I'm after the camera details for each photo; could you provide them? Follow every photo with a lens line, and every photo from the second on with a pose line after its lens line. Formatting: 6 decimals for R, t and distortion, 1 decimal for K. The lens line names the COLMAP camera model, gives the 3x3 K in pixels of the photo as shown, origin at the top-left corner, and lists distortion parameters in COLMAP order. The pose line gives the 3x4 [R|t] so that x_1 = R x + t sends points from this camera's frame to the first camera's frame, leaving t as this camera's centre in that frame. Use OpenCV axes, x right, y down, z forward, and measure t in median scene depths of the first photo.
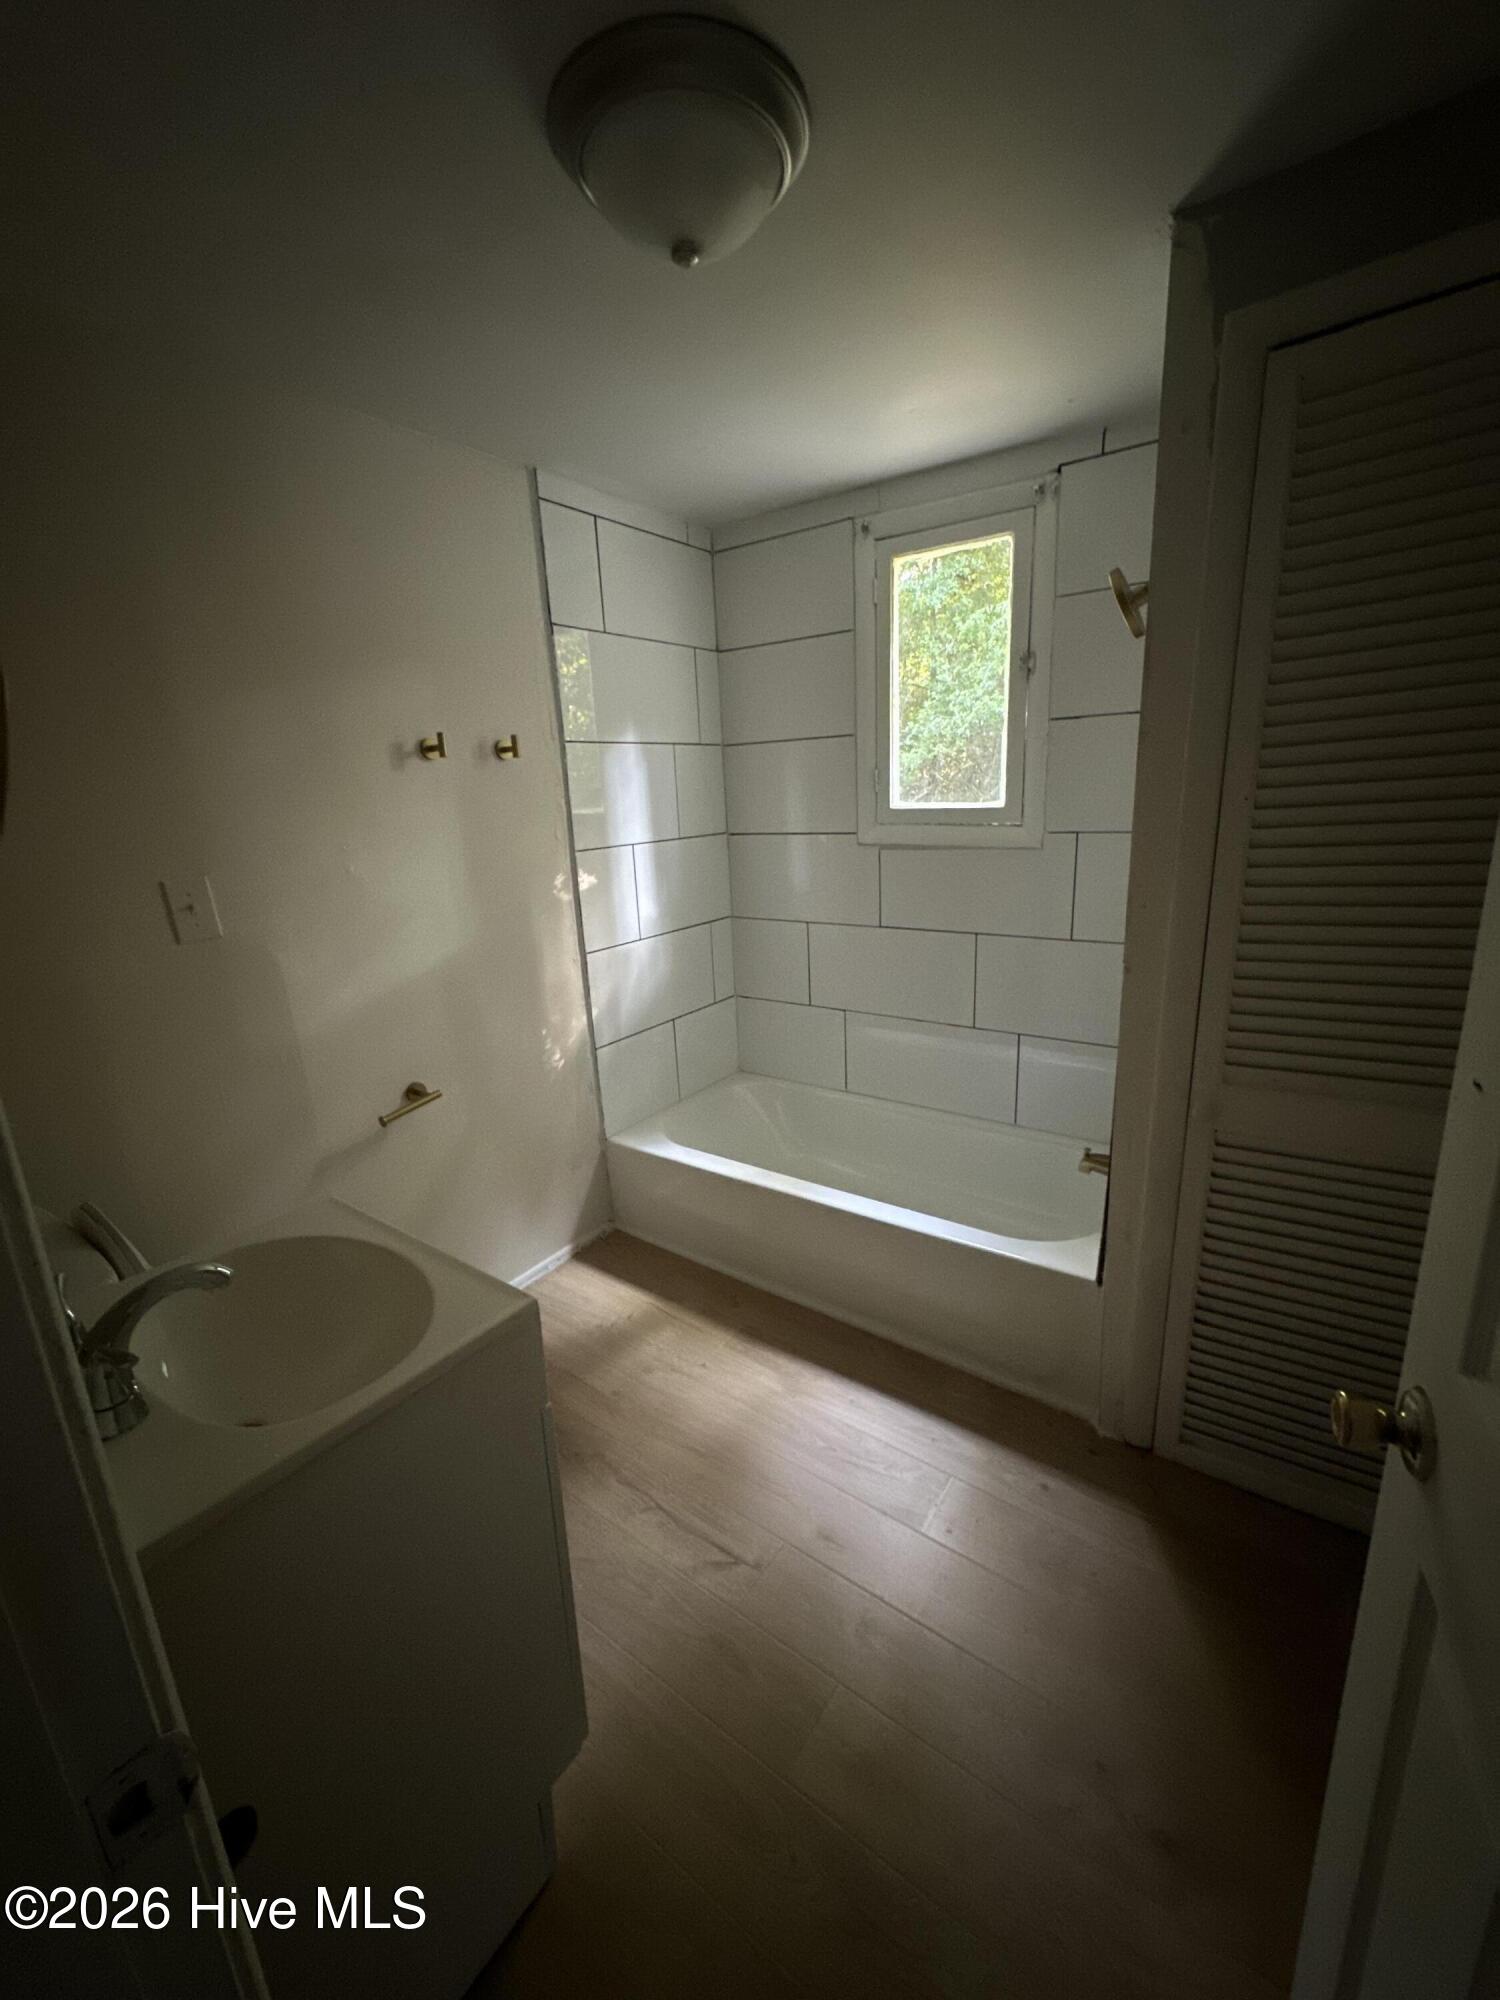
lens RADIAL K [[804.3, 0, 746.3], [0, 804.3, 999.5], [0, 0, 1]] dist [0.003993, 0.000365]
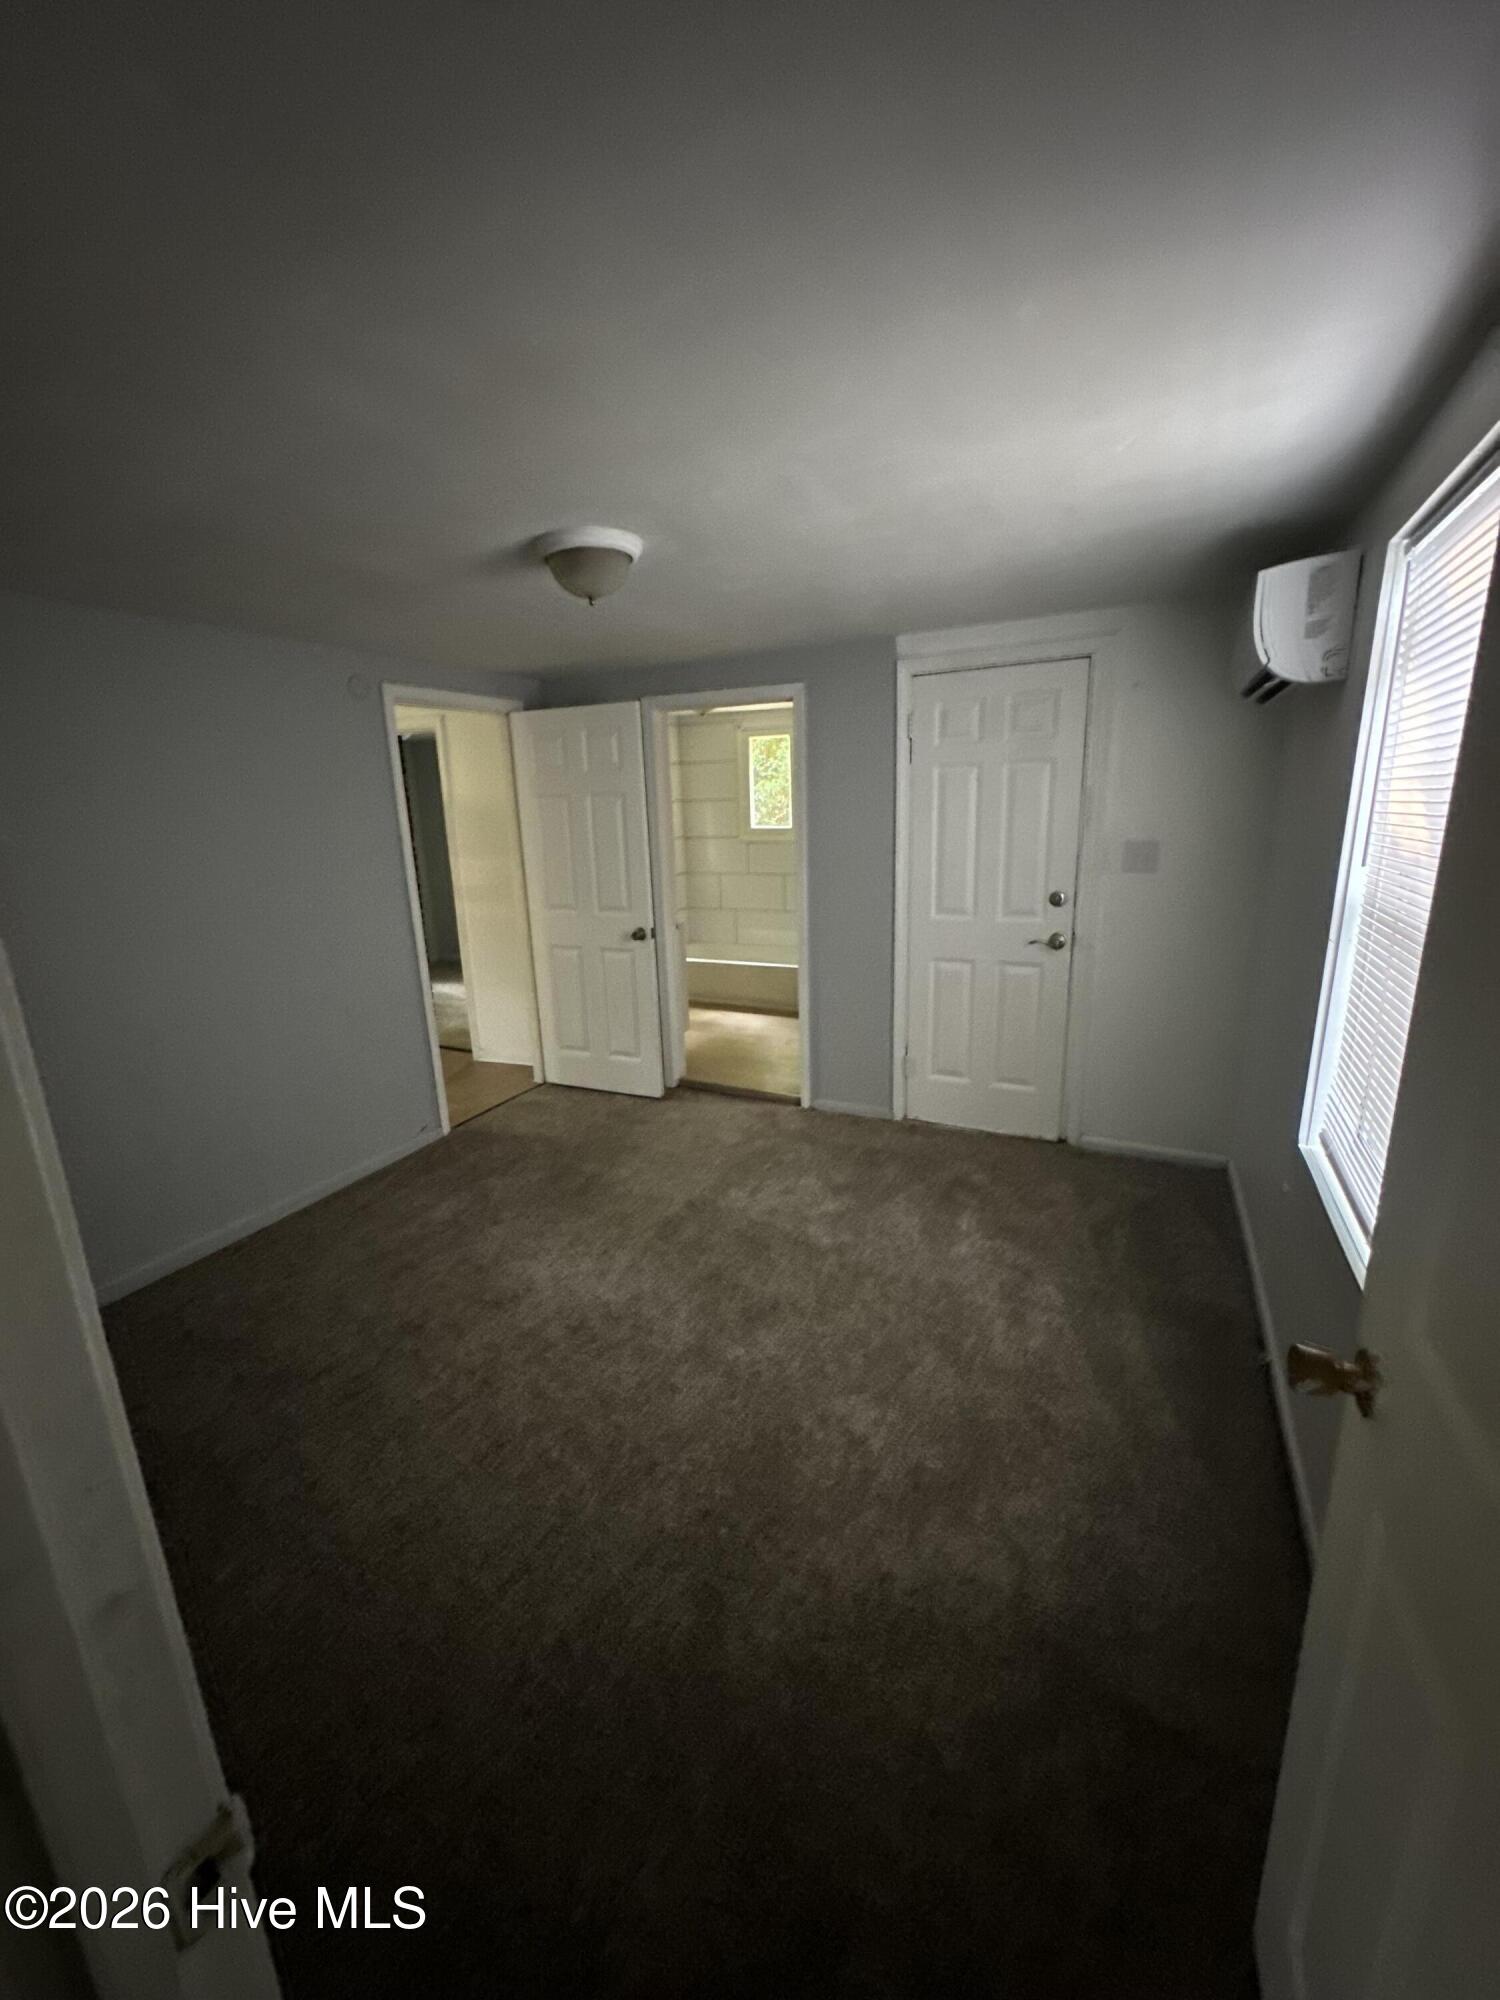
lens RADIAL K [[804.3, 0, 755.2], [0, 804.3, 1008.1], [0, 0, 1]] dist [0.003993, 0.000365]
pose [[0.985668, -0.024383, 0.166926, -0.272167], [0.026733, 0.999572, -0.011846, 0.398227], [-0.166566, 0.016139, 0.985898, -1.654817]]
